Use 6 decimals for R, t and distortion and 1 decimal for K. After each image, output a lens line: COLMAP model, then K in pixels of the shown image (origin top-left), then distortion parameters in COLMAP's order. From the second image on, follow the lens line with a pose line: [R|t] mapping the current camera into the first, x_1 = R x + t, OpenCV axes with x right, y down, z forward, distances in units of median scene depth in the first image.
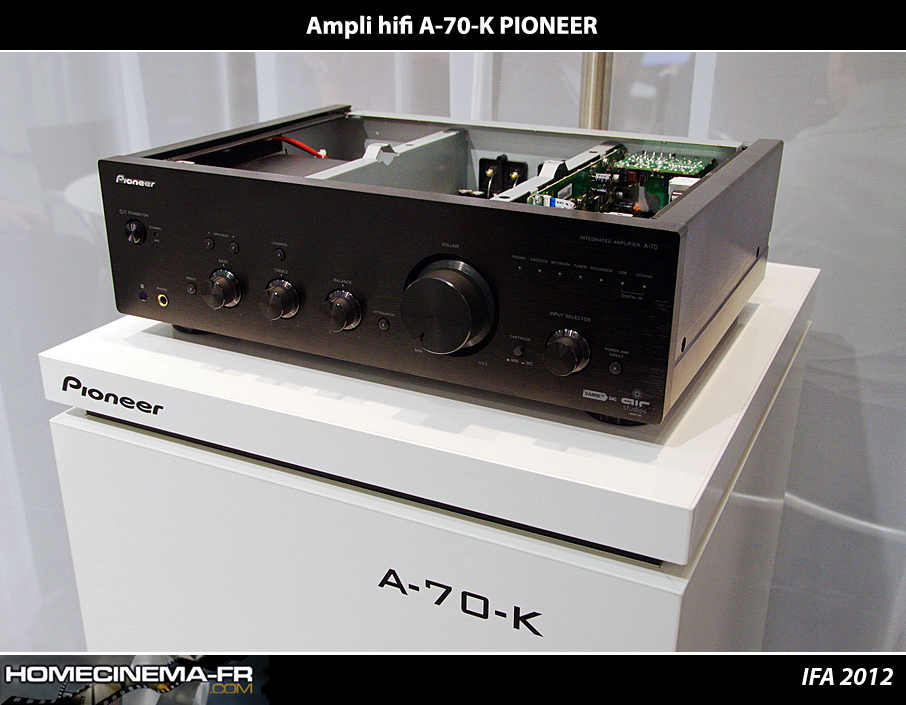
lens RADIAL K [[997.5, 0, 453.0], [0, 997.5, 352.5], [0, 0, 1]] dist [0.003082, 0.001402]
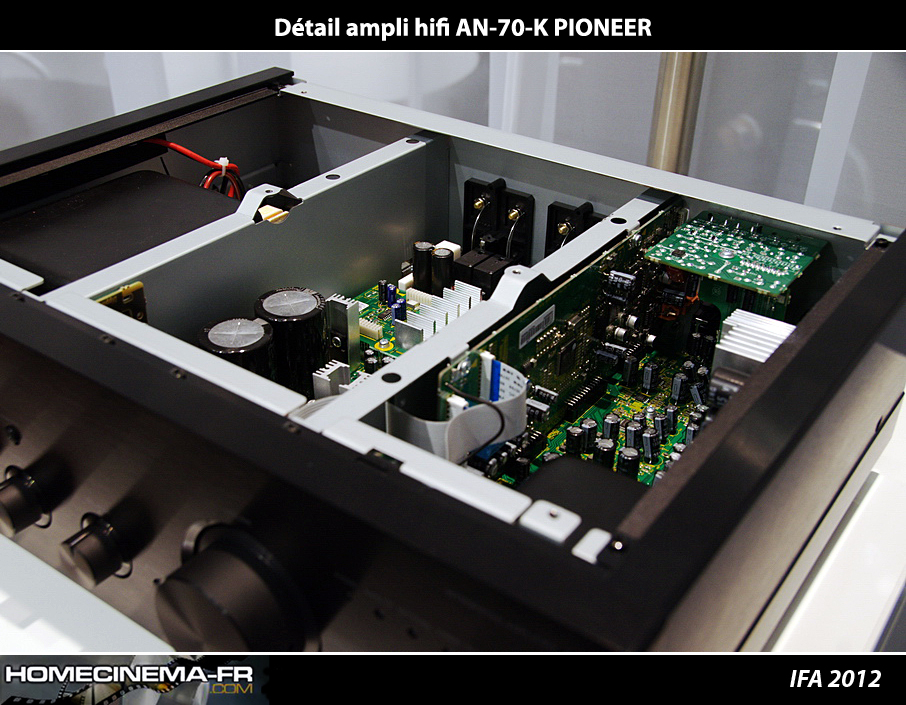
lens RADIAL K [[1032.4, 0, 453.0], [0, 1032.4, 352.5], [0, 0, 1]] dist [-0.005381, -0.009550]
pose [[0.987479, 0.091695, -0.128360, 0.128864], [-0.069960, 0.983871, 0.164628, -0.217649], [0.141386, -0.153587, 0.977968, 0.366070]]
